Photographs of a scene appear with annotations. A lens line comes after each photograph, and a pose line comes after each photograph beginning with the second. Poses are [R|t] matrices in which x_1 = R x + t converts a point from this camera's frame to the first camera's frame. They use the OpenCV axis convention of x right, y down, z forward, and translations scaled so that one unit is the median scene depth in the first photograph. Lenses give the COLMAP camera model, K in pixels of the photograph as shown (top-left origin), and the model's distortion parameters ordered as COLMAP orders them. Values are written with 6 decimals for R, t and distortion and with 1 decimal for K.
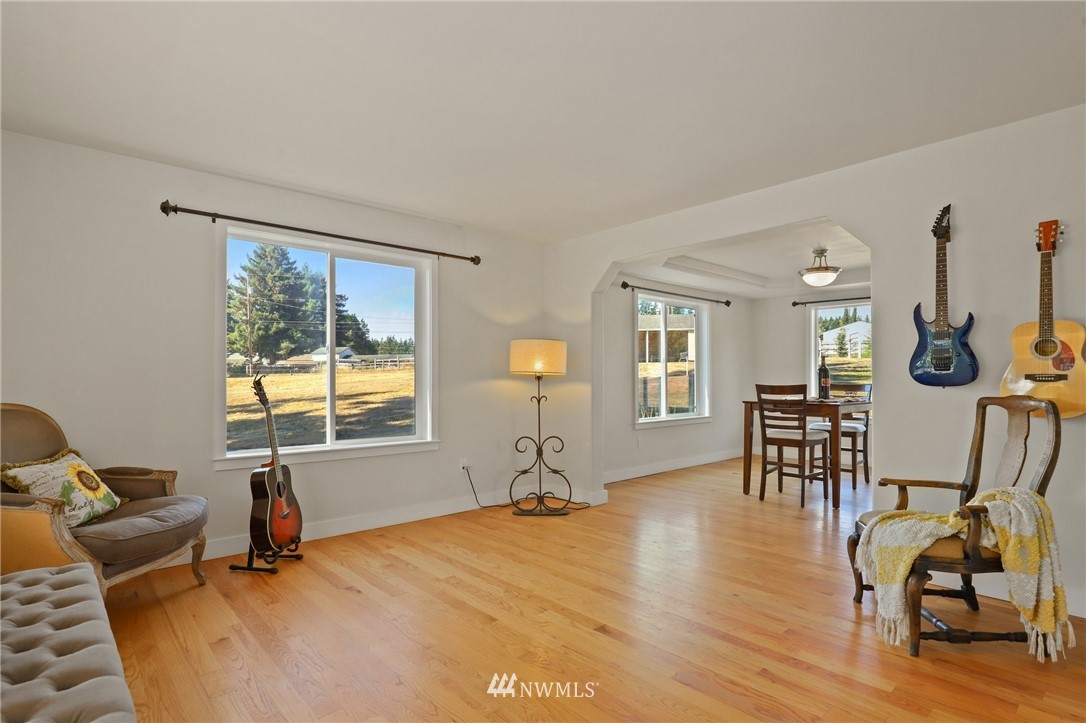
lens RADIAL K [[564.4, 0, 544.6], [0, 564.4, 378.4], [0, 0, 1]] dist [0.000004, -0.000007]
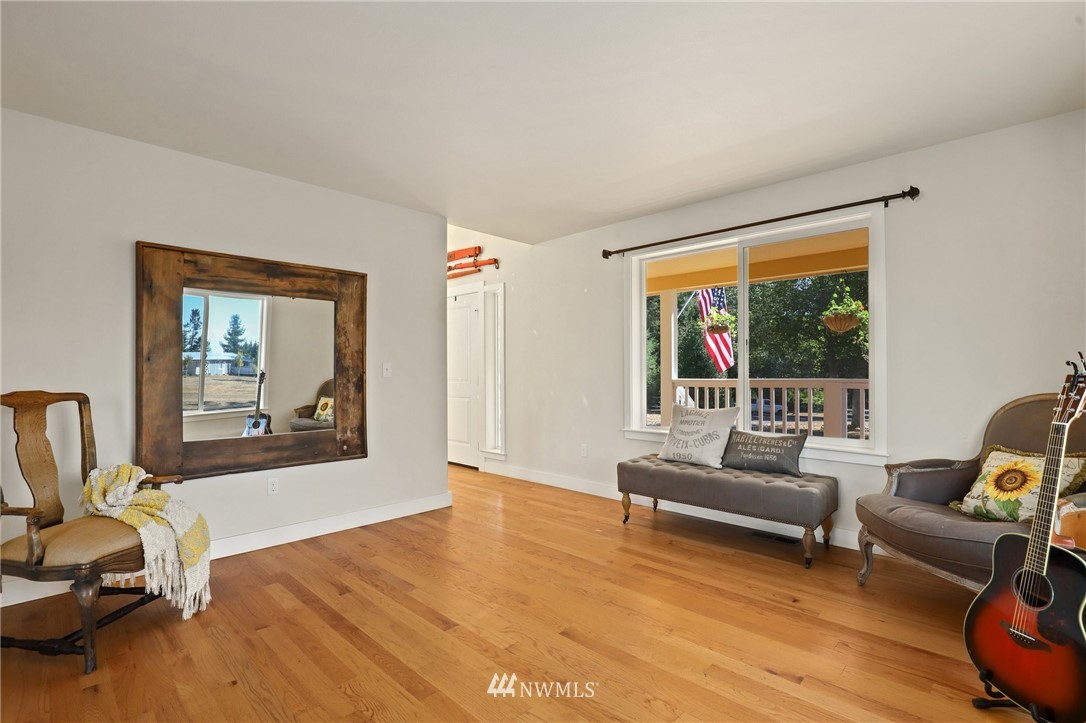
lens RADIAL K [[514.4, 0, 549.2], [0, 514.4, 372.6], [0, 0, 1]] dist [-0.027771, 0.000215]
pose [[-0.997169, 0.006756, -0.074890, -0.007157], [0.006857, 0.999976, -0.001100, 0.003481], [0.074880, -0.001611, -0.997191, 1.857858]]
